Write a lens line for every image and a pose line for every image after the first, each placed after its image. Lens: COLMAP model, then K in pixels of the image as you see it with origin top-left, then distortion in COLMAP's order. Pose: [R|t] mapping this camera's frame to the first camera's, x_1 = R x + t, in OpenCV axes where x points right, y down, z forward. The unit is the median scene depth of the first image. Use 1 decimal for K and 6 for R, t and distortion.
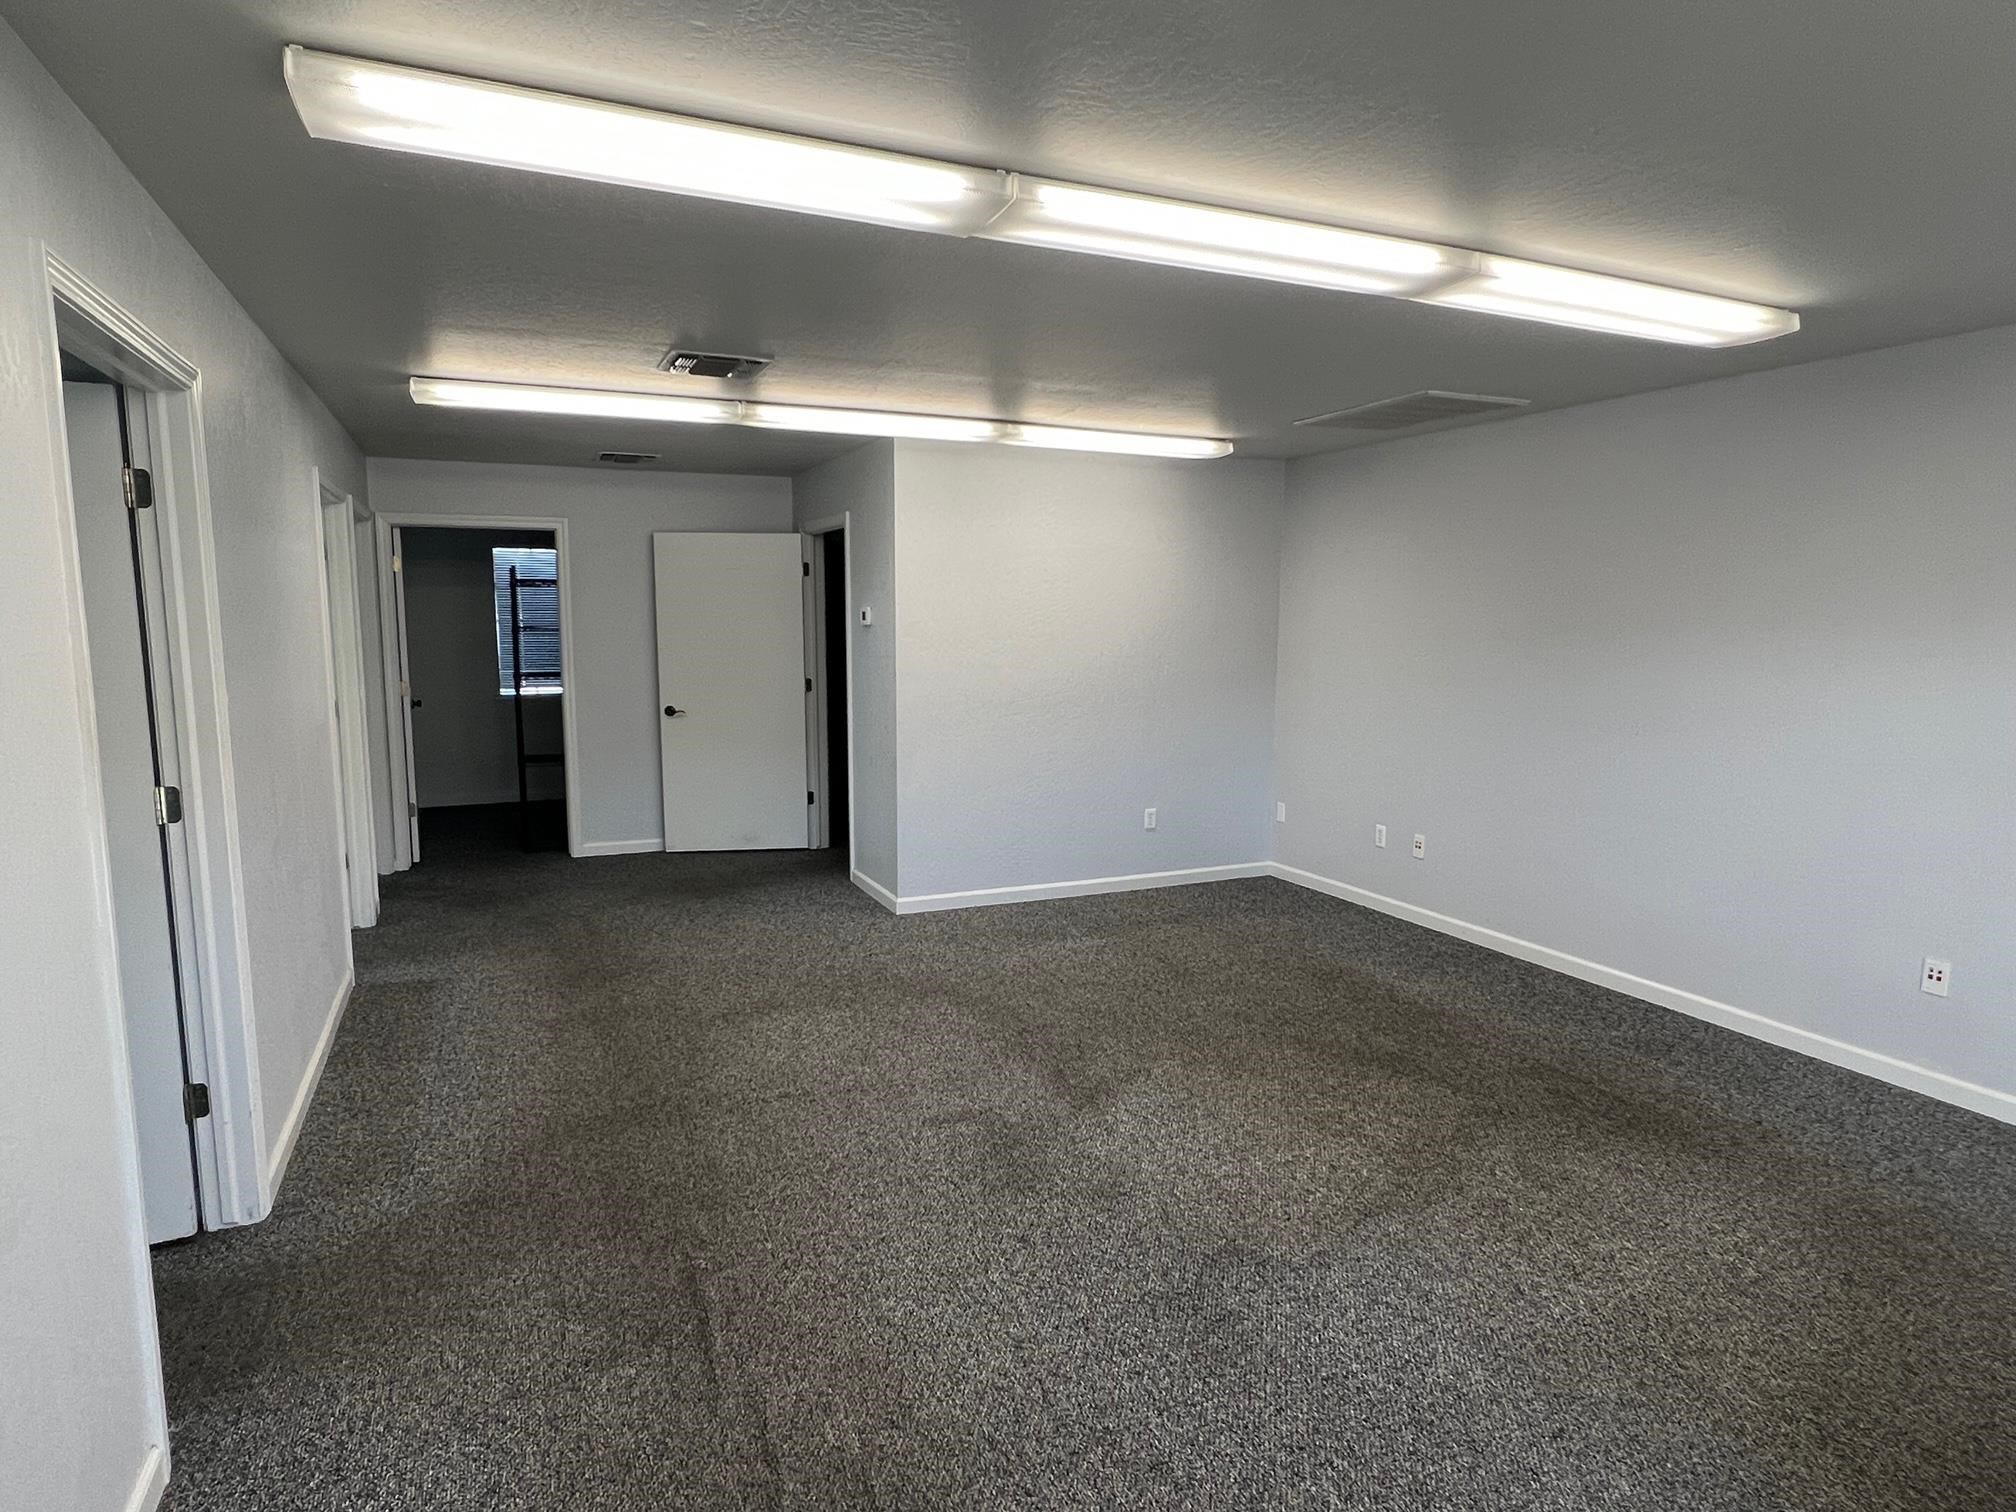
lens RADIAL K [[1133.4, 0, 1008.0], [0, 1133.4, 756.0], [0, 0, 1]] dist [-0.003005, -0.000565]
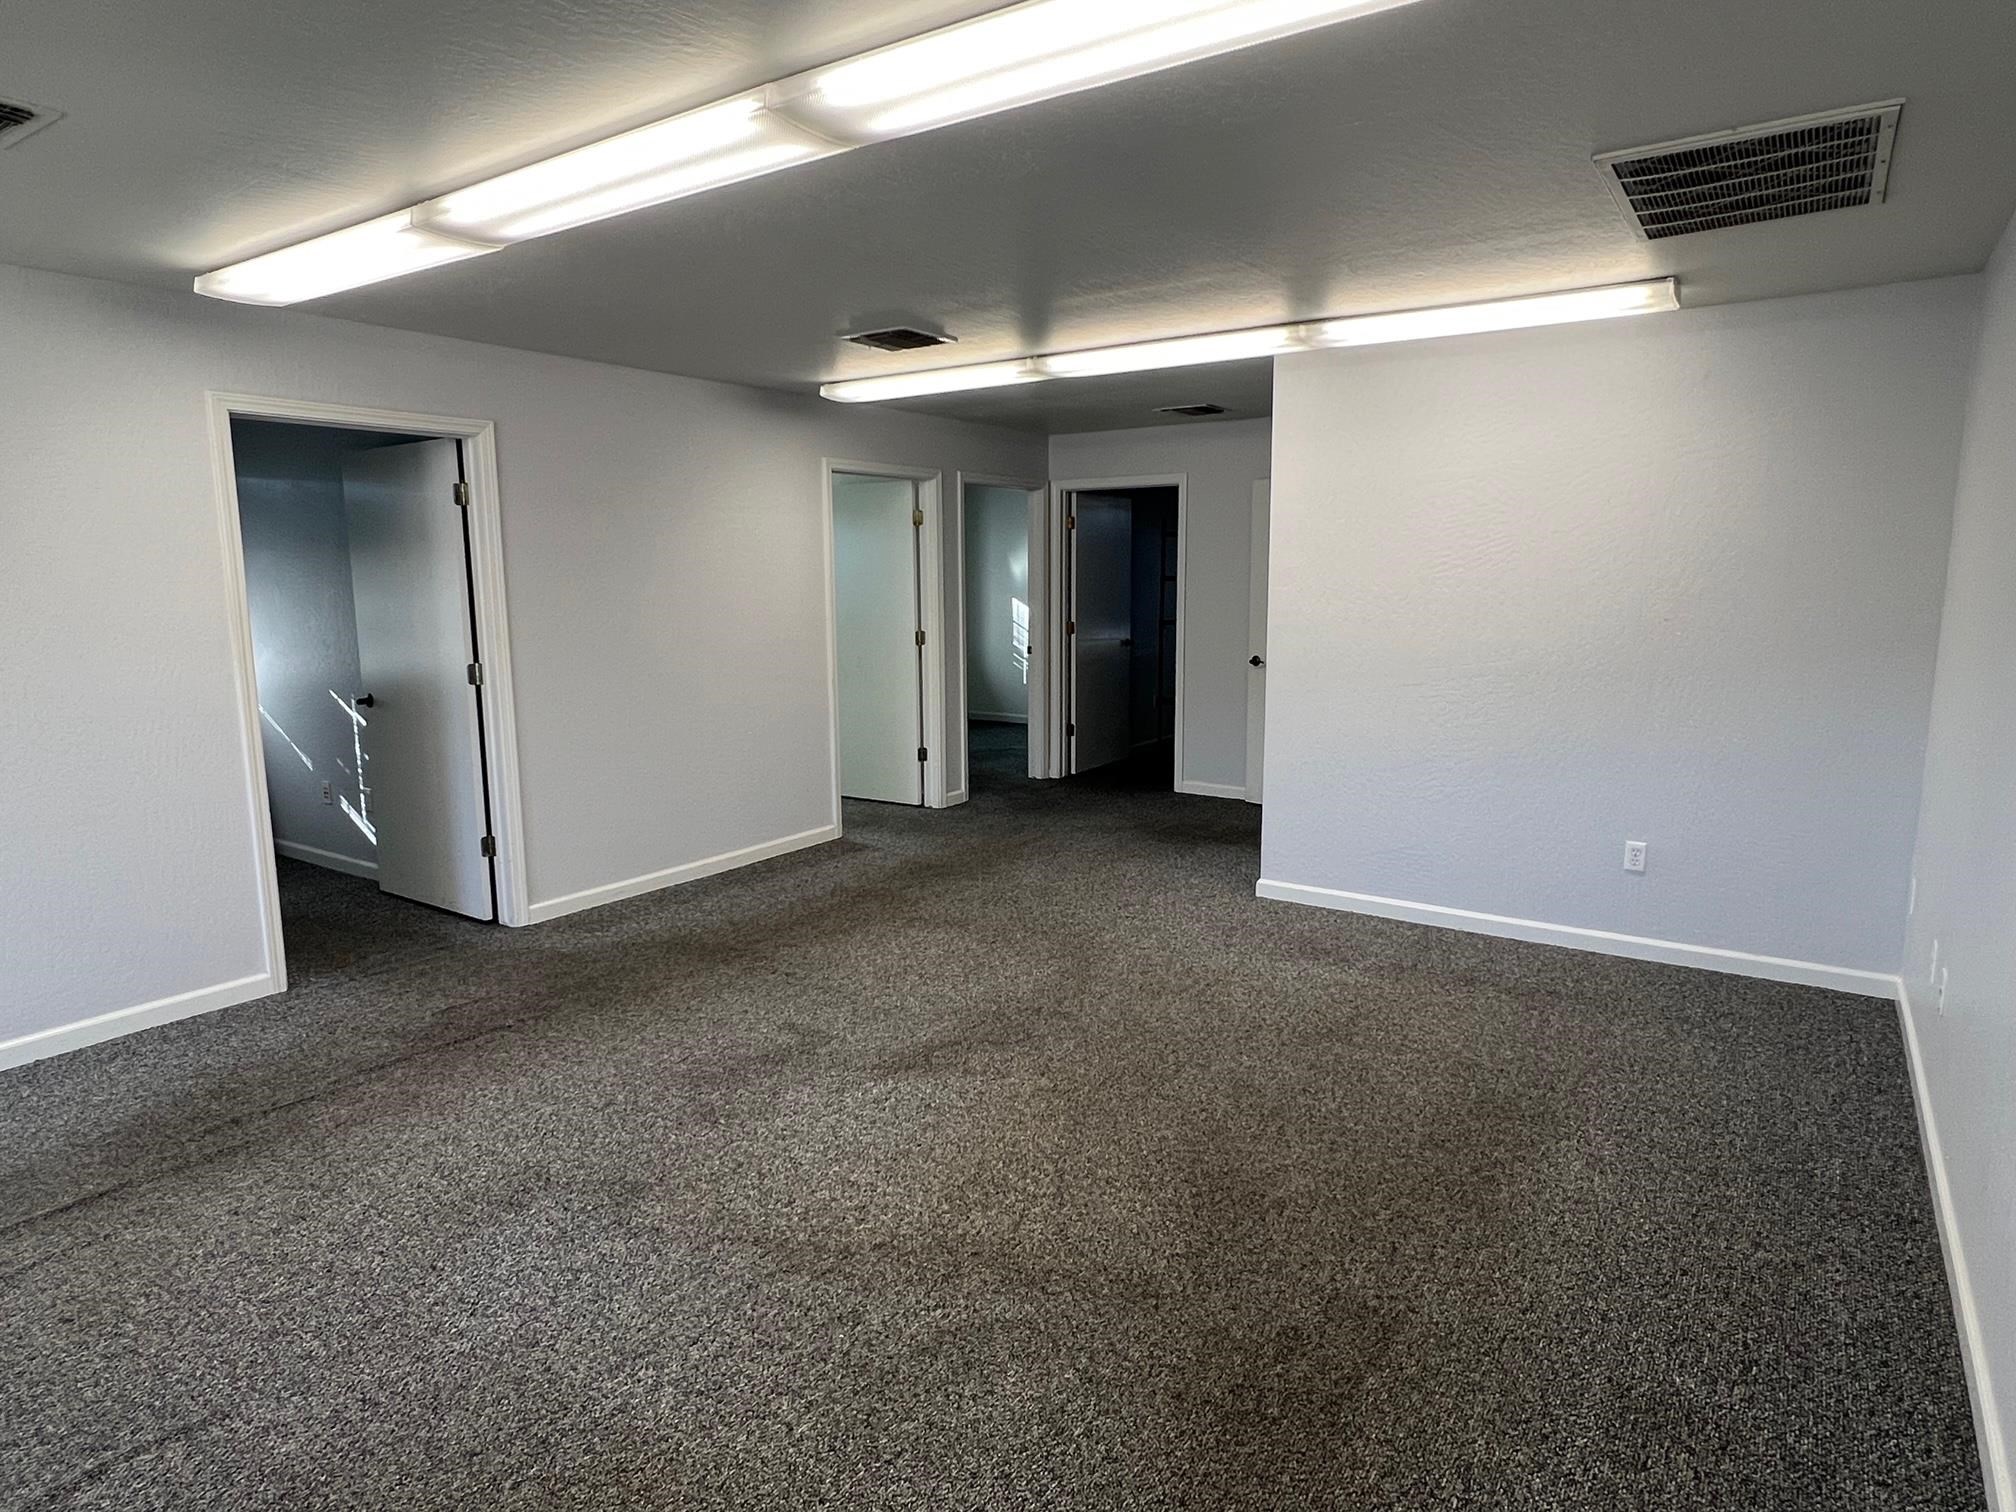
lens RADIAL K [[1174.9, 0, 1008.0], [0, 1174.9, 756.0], [0, 0, 1]] dist [0.003453, 0.000124]
pose [[0.525021, 0.128415, -0.841345, 0.715824], [-0.098867, 0.991061, 0.089571, -0.043014], [0.845327, 0.036155, 0.533024, 0.418714]]
